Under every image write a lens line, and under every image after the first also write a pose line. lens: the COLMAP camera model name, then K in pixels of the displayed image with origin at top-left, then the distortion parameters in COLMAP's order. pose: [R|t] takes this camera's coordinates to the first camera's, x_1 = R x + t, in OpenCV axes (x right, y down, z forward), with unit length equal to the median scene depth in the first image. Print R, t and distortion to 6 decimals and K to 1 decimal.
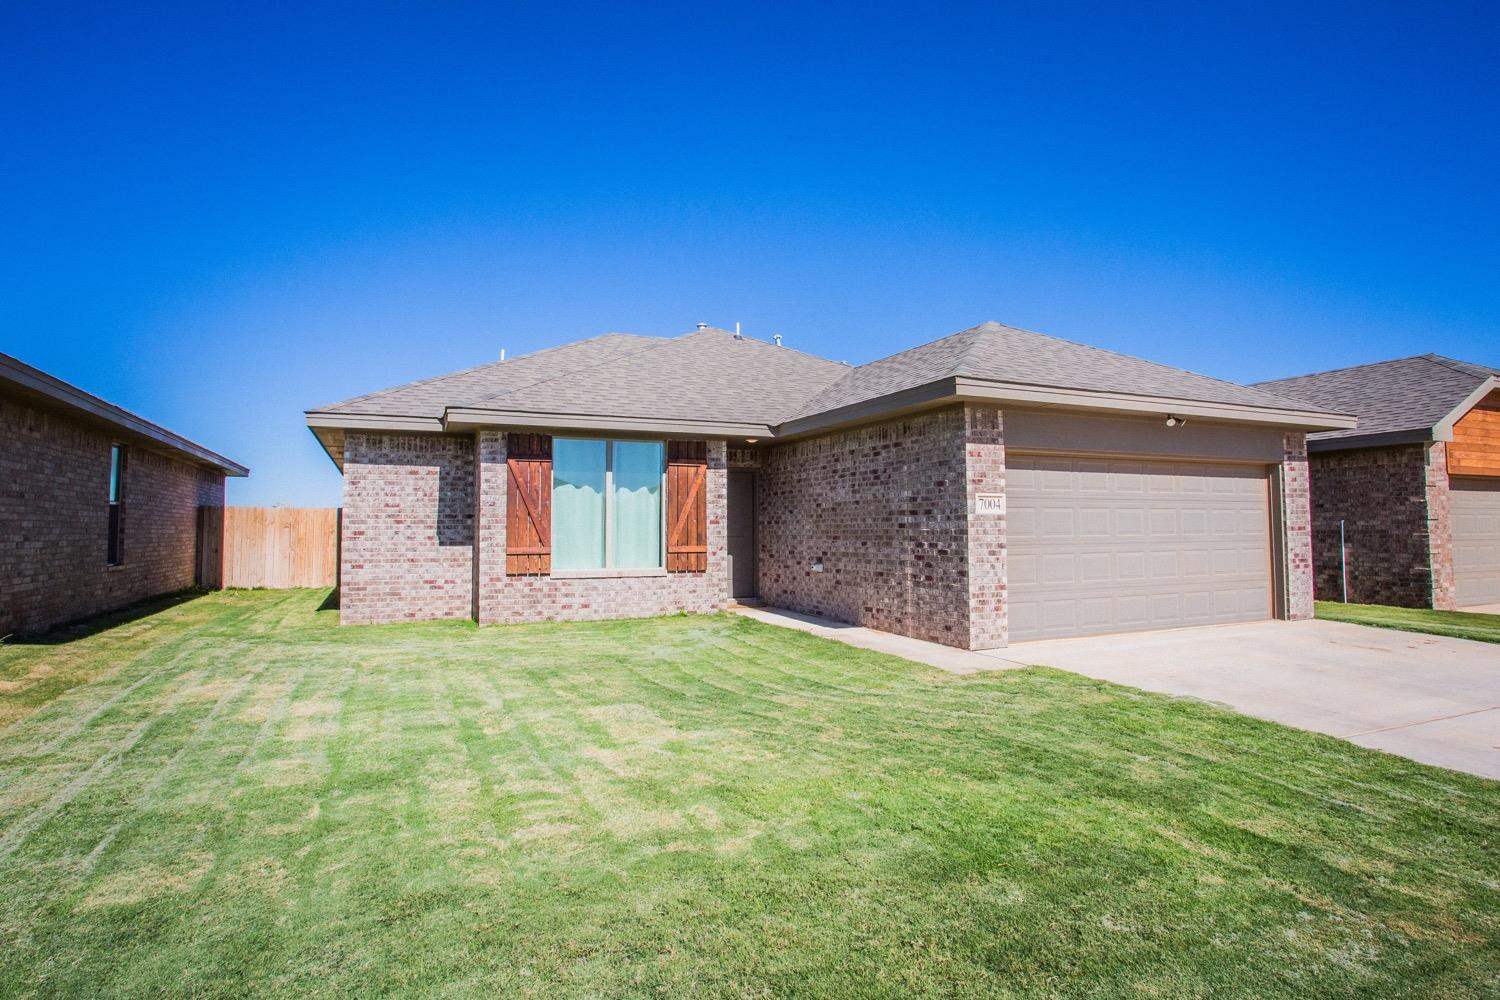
lens RADIAL K [[797.7, 0, 736.6], [0, 797.7, 481.1], [0, 0, 1]] dist [-0.079087, 0.034987]
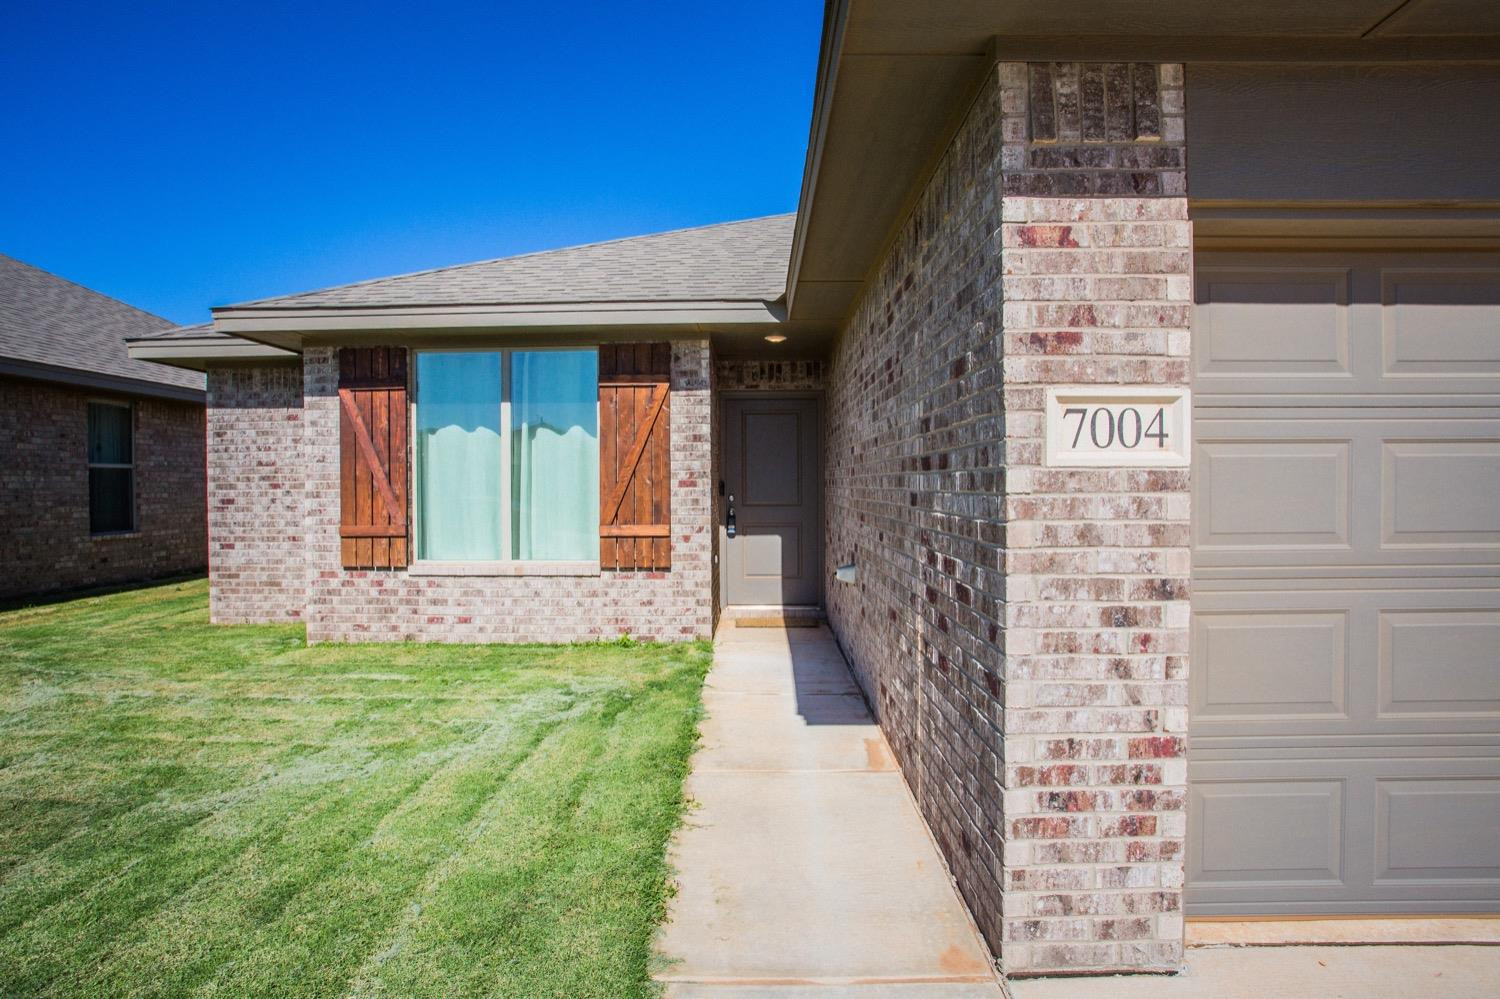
lens RADIAL K [[731.0, 0, 749.1], [0, 731.0, 493.6], [0, 0, 1]] dist [-0.076147, 0.034396]
pose [[0.911288, 0.004172, -0.411749, 0.249826], [0.027993, 0.997008, 0.072055, 0.024388], [0.410817, -0.077189, 0.908444, 0.597554]]
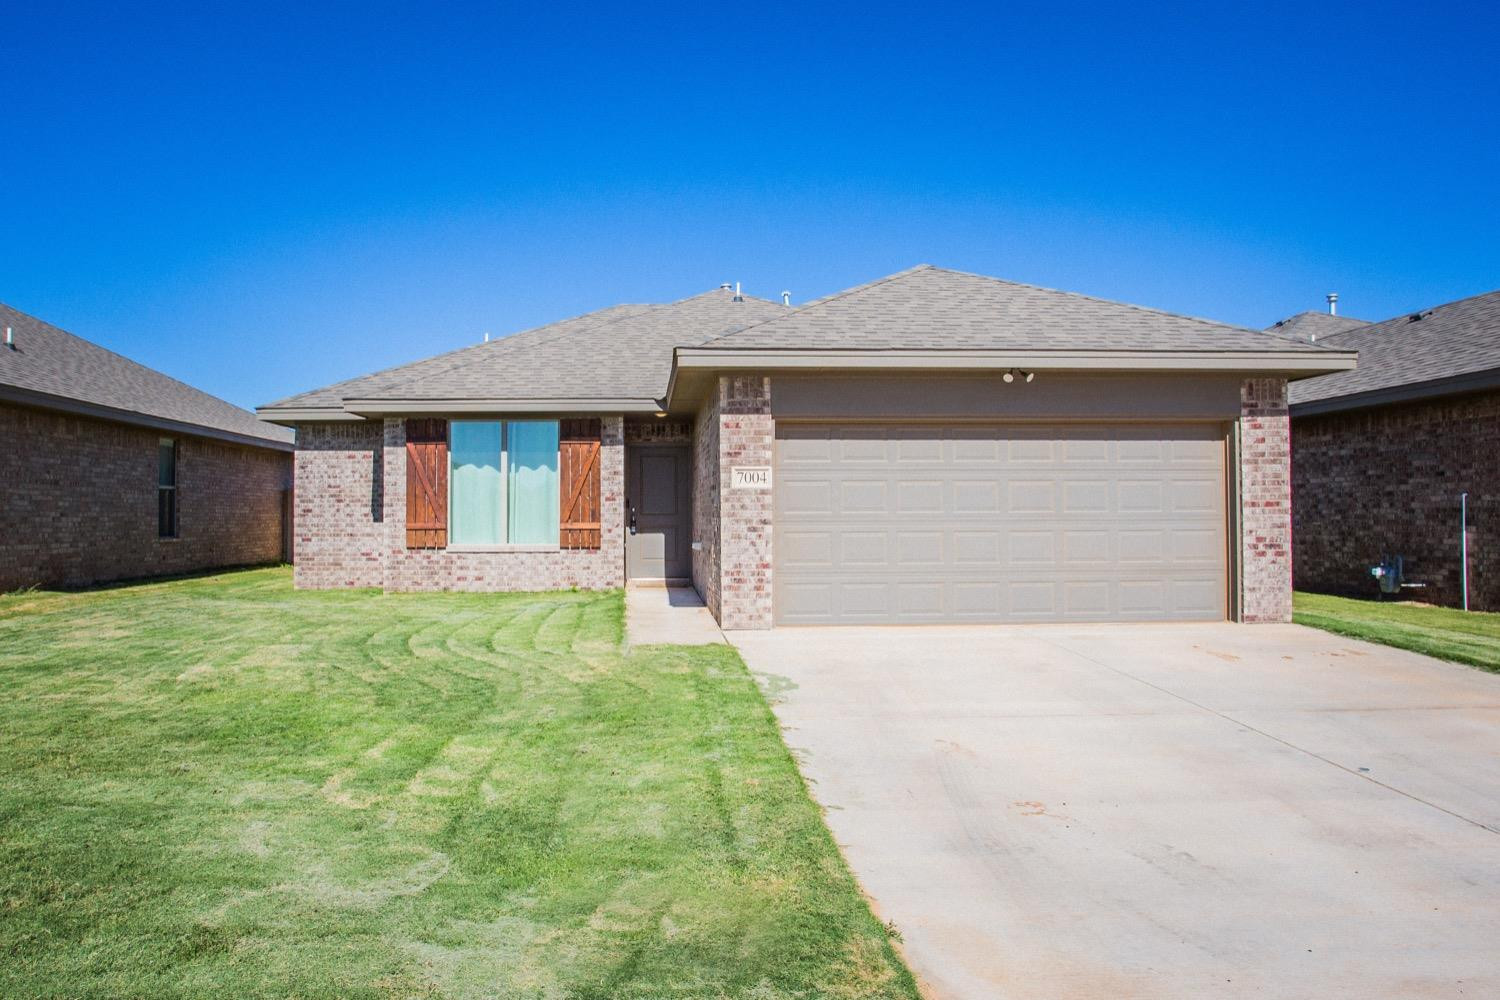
lens RADIAL K [[944.3, 0, 664.0], [0, 944.3, 490.7], [0, 0, 1]] dist [-0.087608, 0.044794]
pose [[0.924132, -0.009166, -0.381963, 0.531190], [0.023614, 0.999171, 0.033157, 0.003822], [0.381342, -0.039661, 0.923583, -0.066057]]
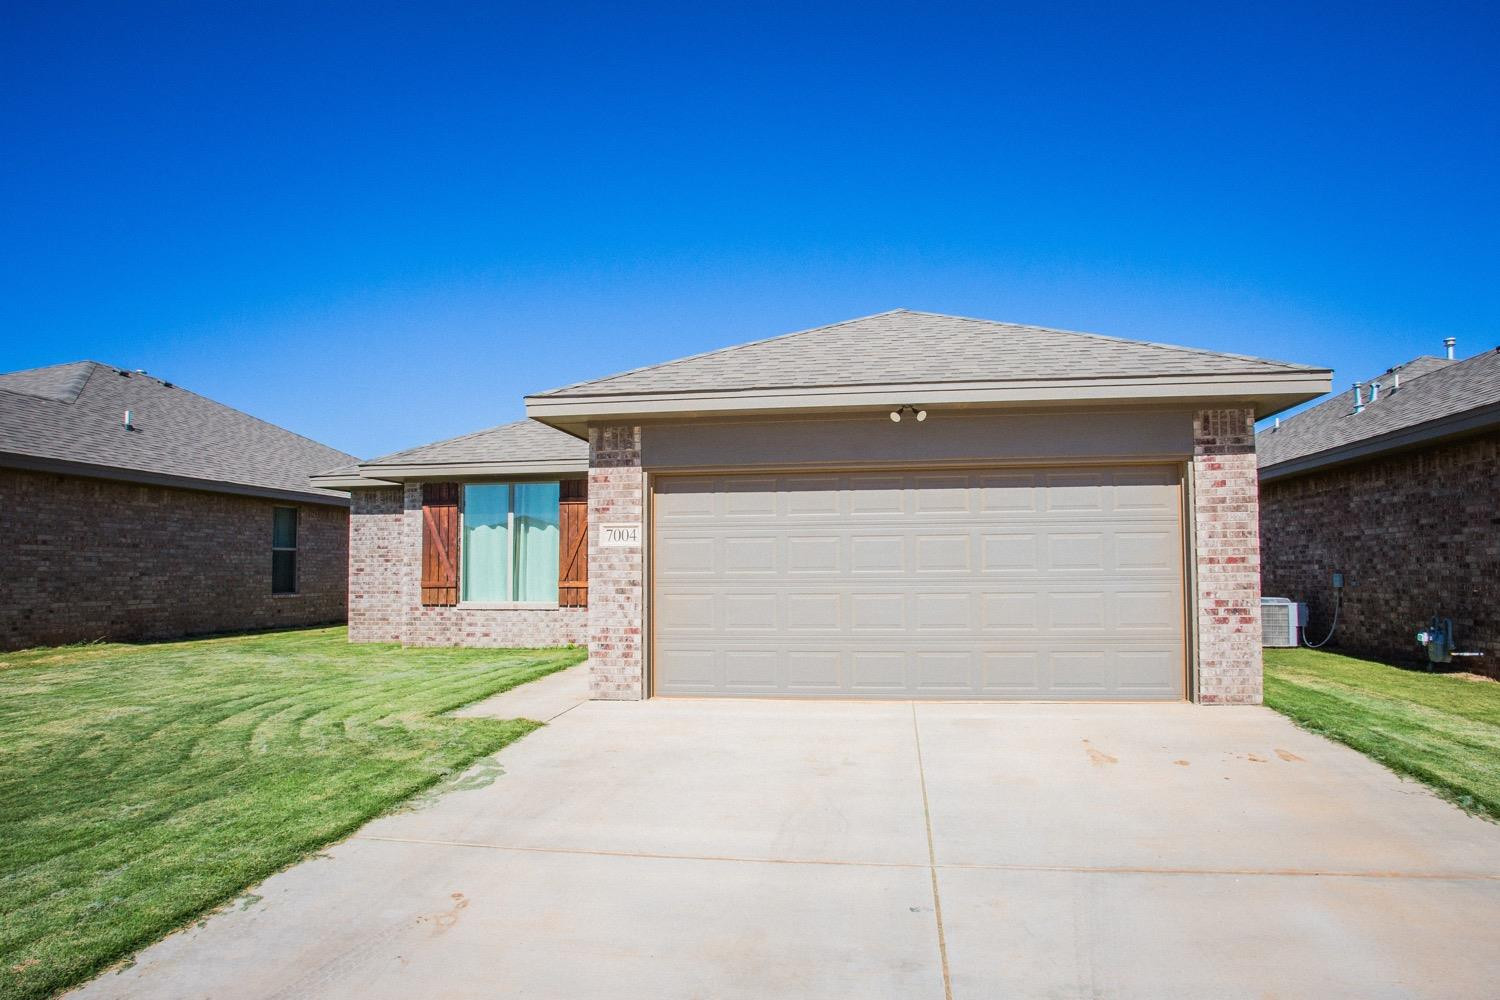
lens RADIAL K [[801.9, 0, 793.4], [0, 801.9, 532.1], [0, 0, 1]] dist [-0.089448, 0.046786]
pose [[0.863174, -0.026523, -0.504209, 0.755543], [0.035973, 0.999312, 0.009016, 0.019904], [0.503623, -0.025920, 0.863535, 0.271475]]
